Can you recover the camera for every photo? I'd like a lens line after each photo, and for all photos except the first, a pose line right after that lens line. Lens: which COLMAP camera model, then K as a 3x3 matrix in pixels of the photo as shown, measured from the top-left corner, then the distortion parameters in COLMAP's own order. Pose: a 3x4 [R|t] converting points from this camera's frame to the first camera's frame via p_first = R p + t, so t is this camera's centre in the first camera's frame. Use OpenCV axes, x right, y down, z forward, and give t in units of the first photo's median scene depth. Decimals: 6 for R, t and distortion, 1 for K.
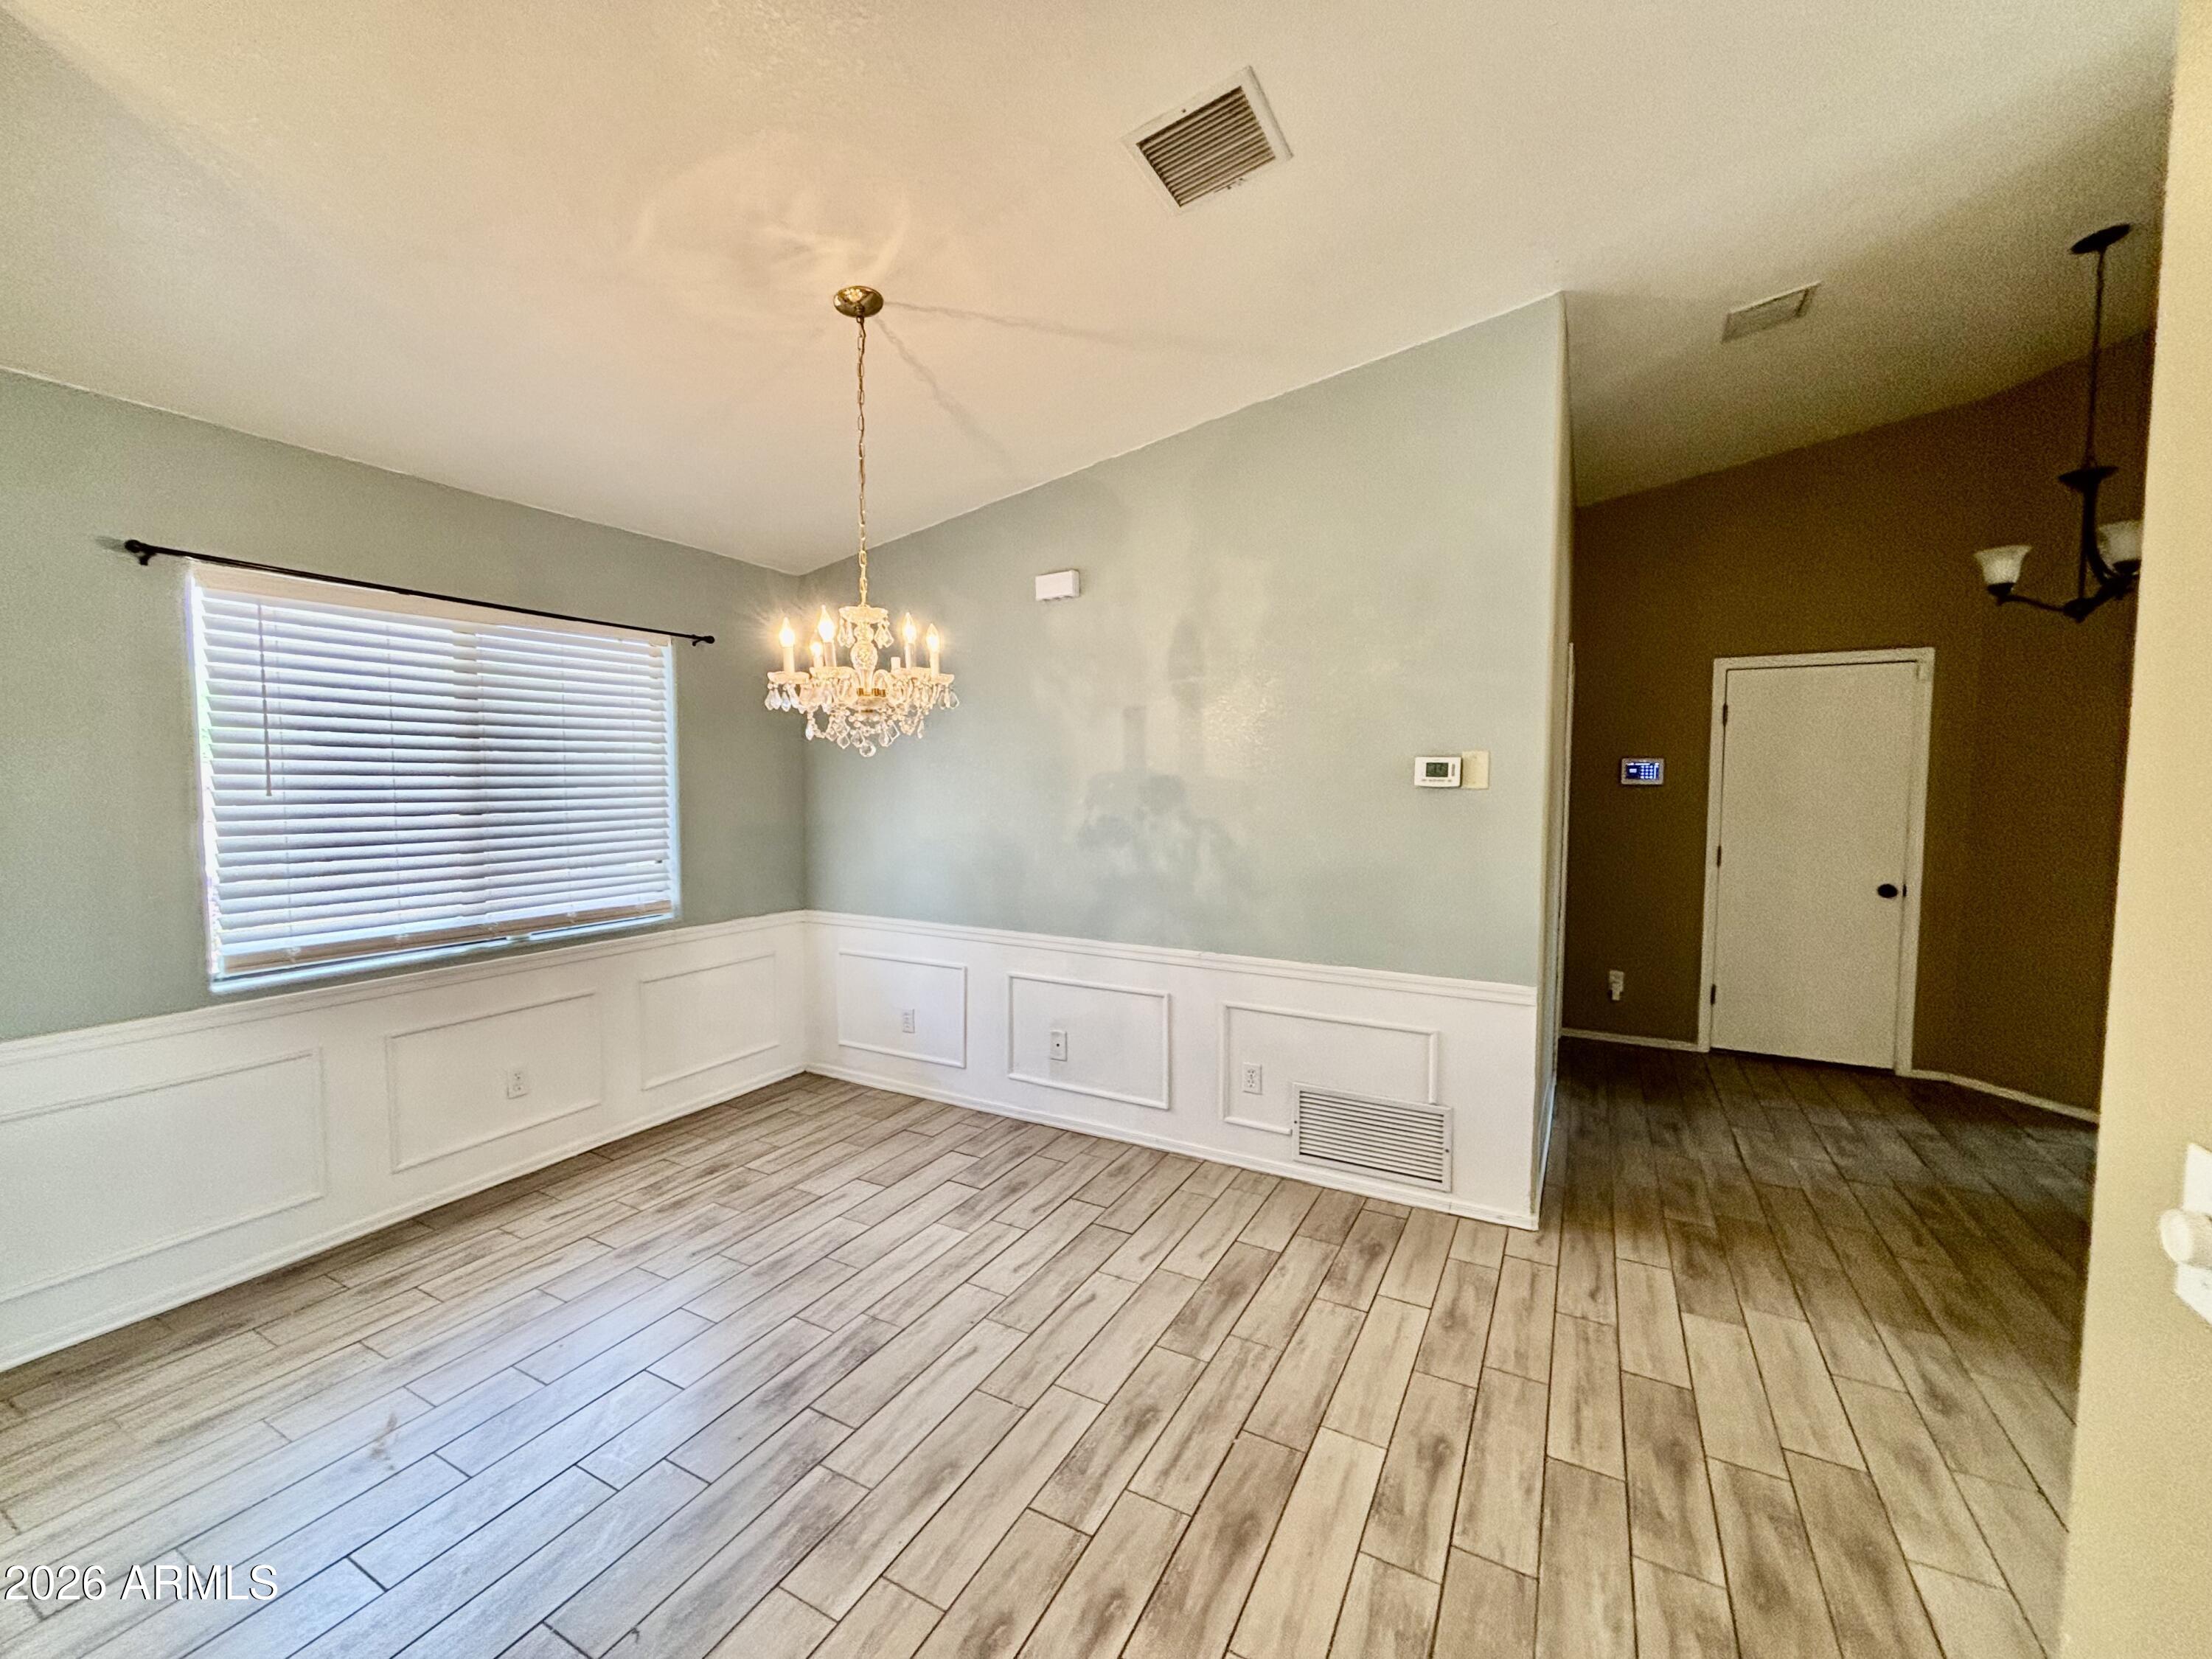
lens RADIAL K [[890.8, 0, 1110.5], [0, 890.8, 830.4], [0, 0, 1]] dist [-0.000951, -0.000523]
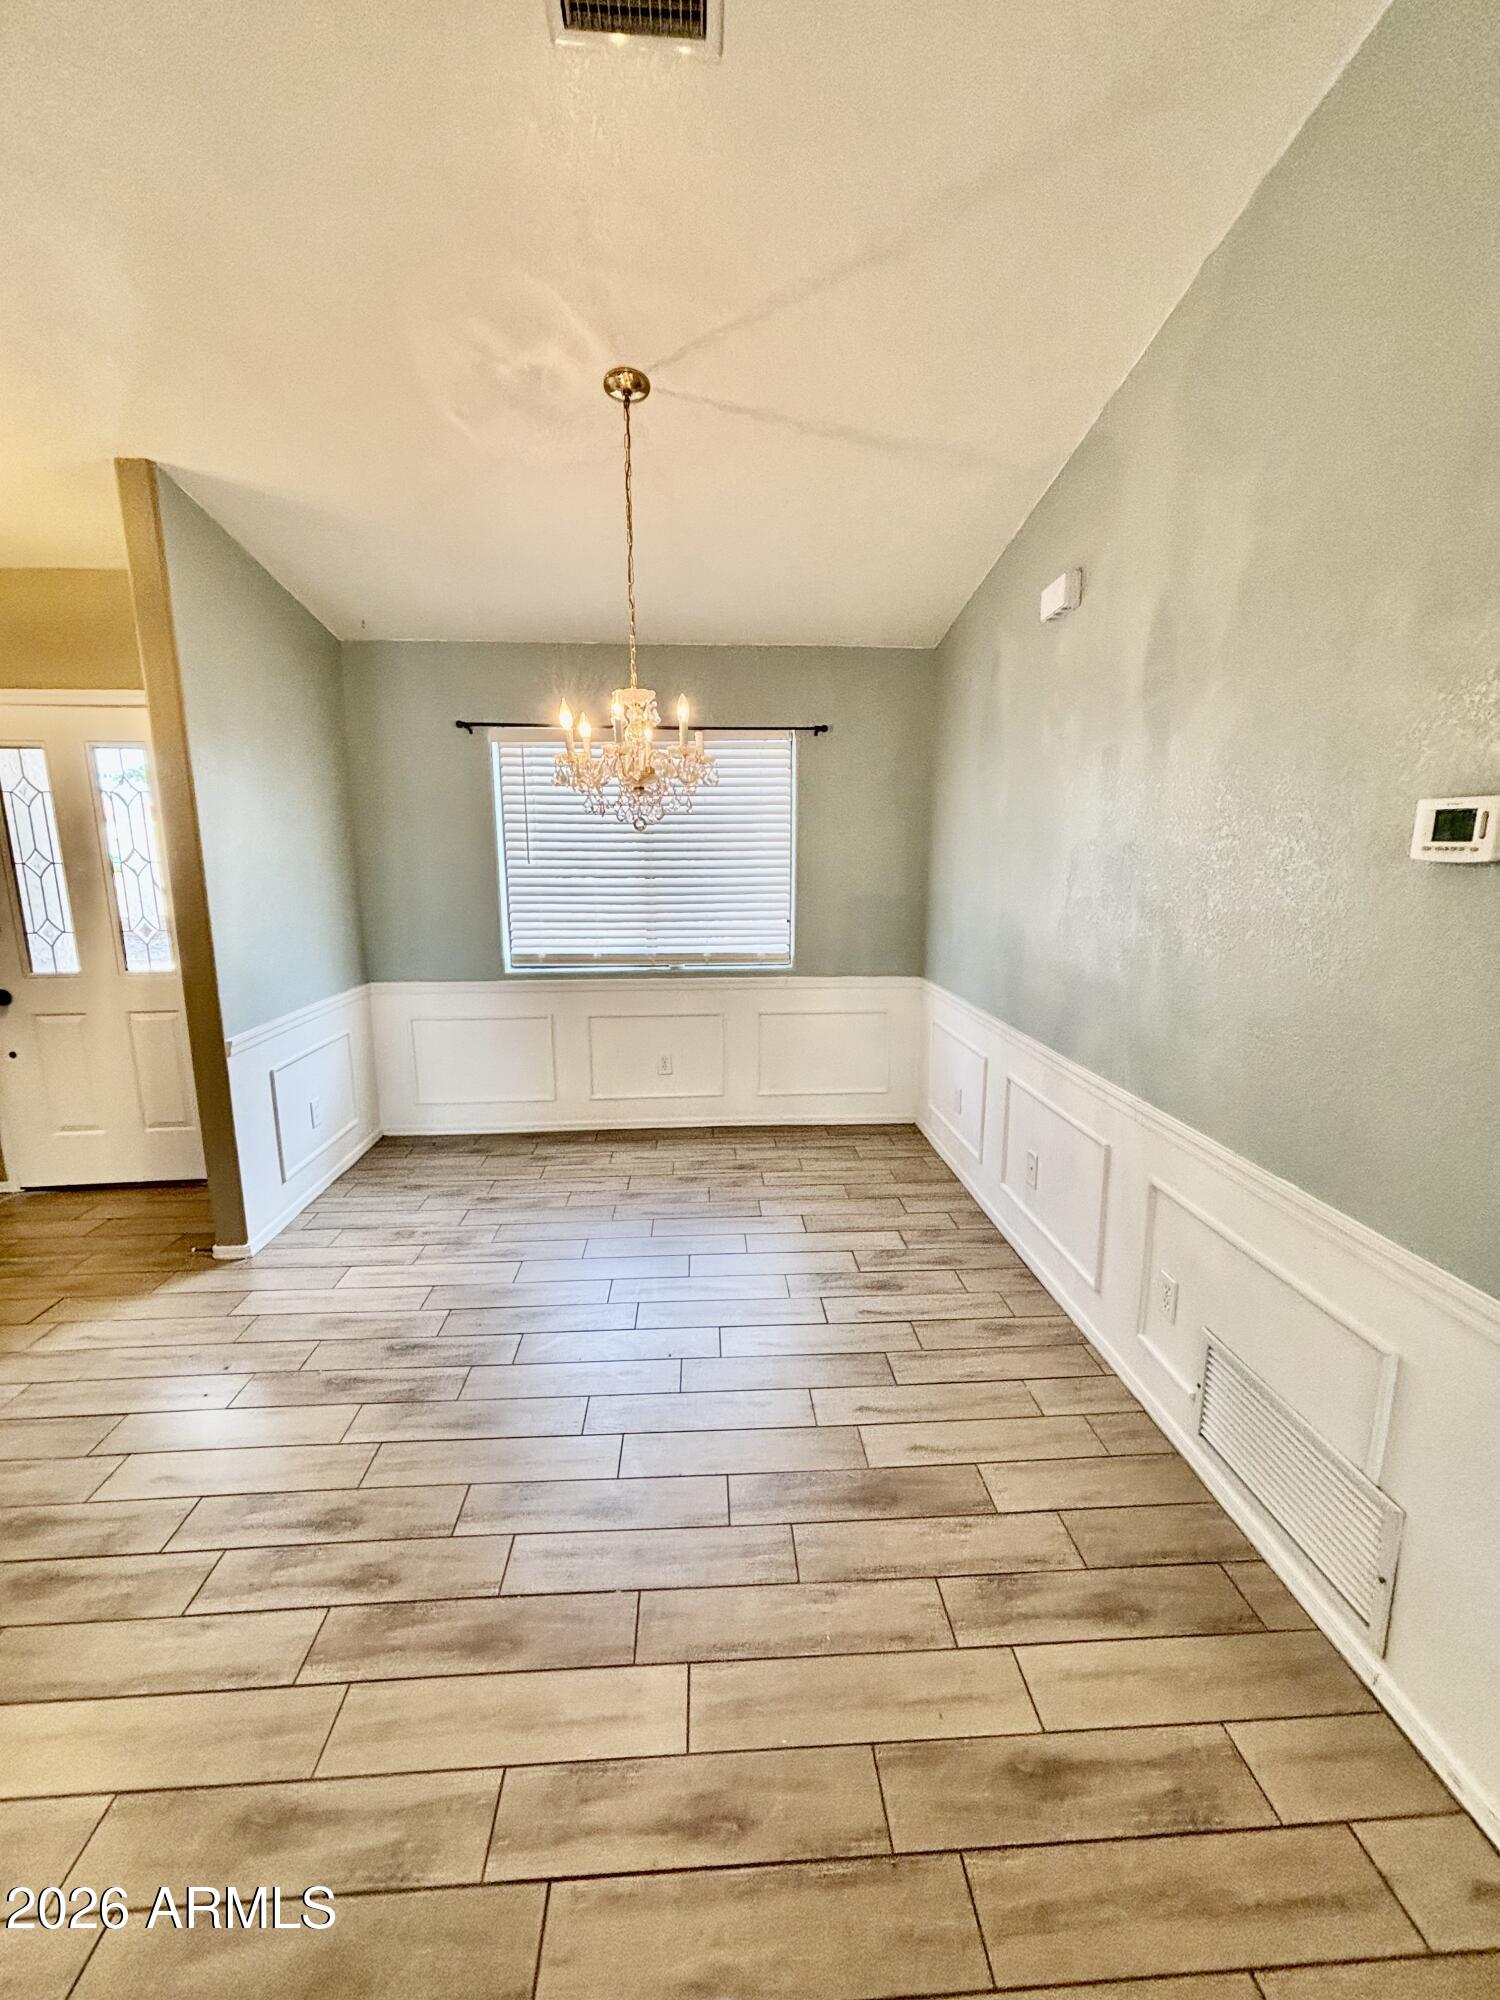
lens RADIAL K [[805.4, 0, 747.8], [0, 805.4, 998.6], [0, 0, 1]] dist [-0.000951, -0.000523]
pose [[0.526937, 0.147548, -0.836999, 0.625517], [-0.046310, 0.988337, 0.145072, -0.026808], [0.848642, -0.037683, 0.527624, 0.546887]]
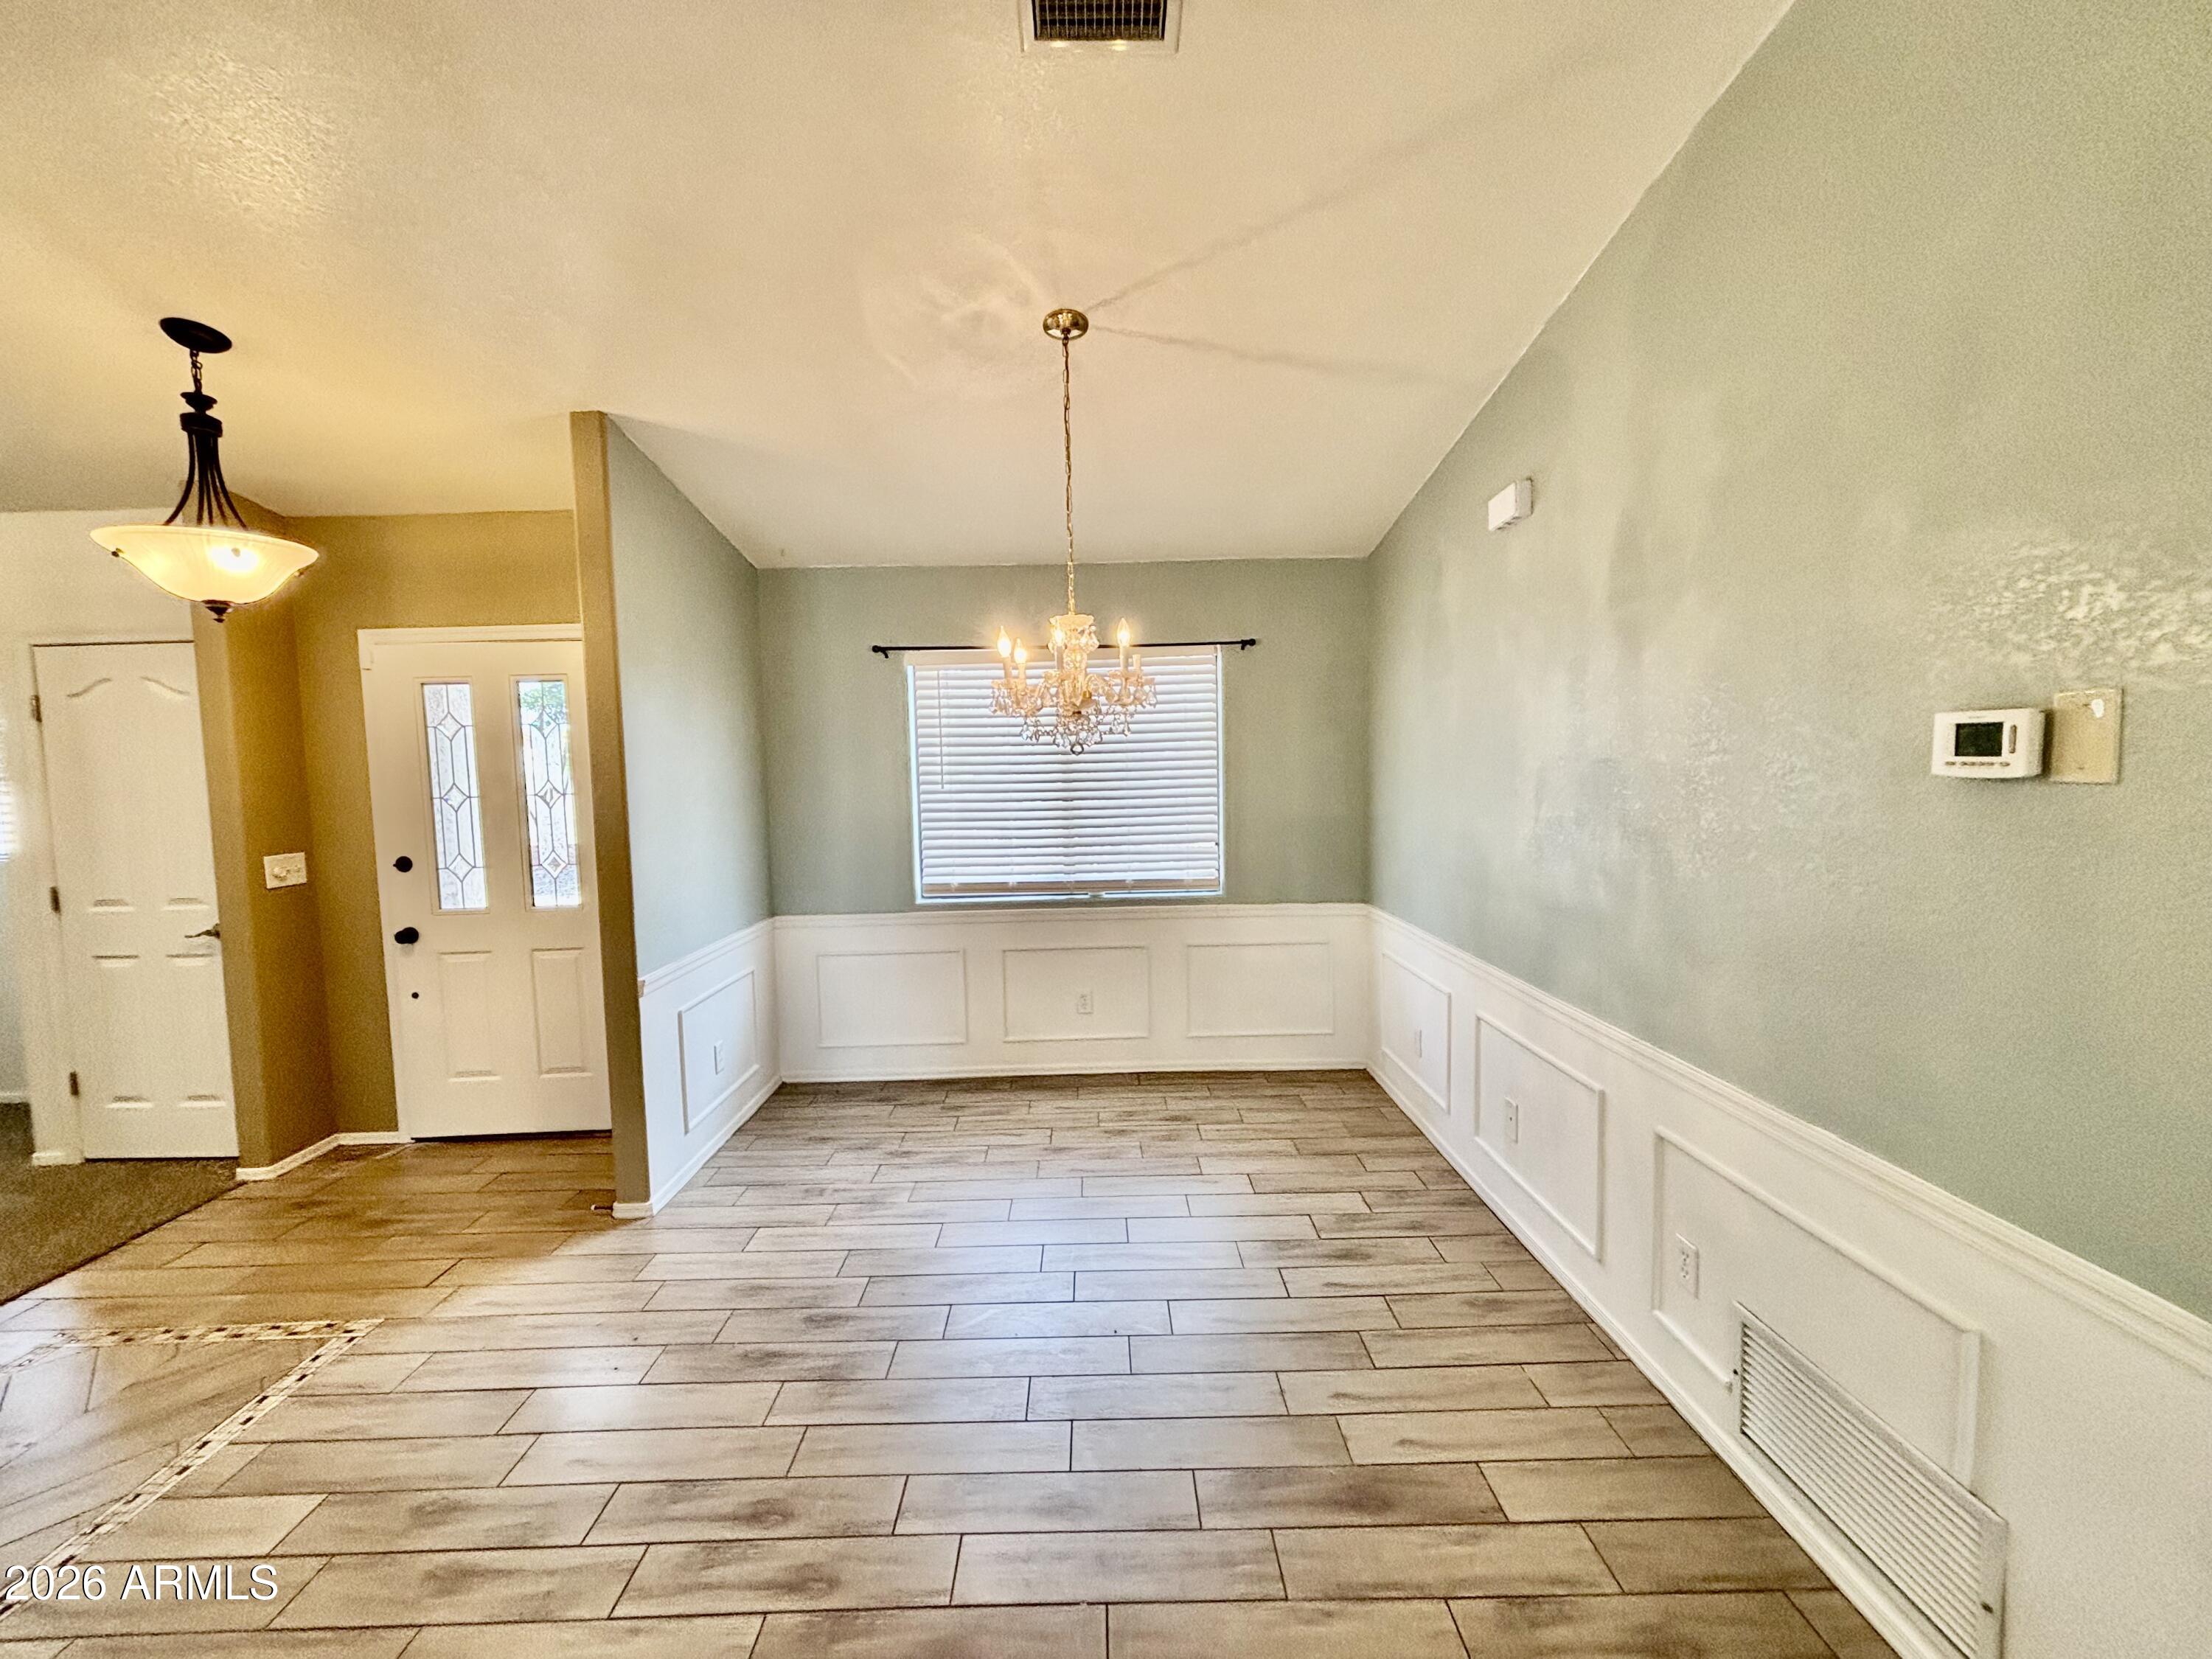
lens RADIAL K [[890.8, 0, 1102.4], [0, 890.8, 832.4], [0, 0, 1]] dist [-0.000951, -0.000523]
pose [[0.483978, 0.048570, -0.873731, 0.633055], [-0.029507, 0.998796, 0.039178, -0.031563], [0.874582, 0.006820, 0.484829, 0.483254]]
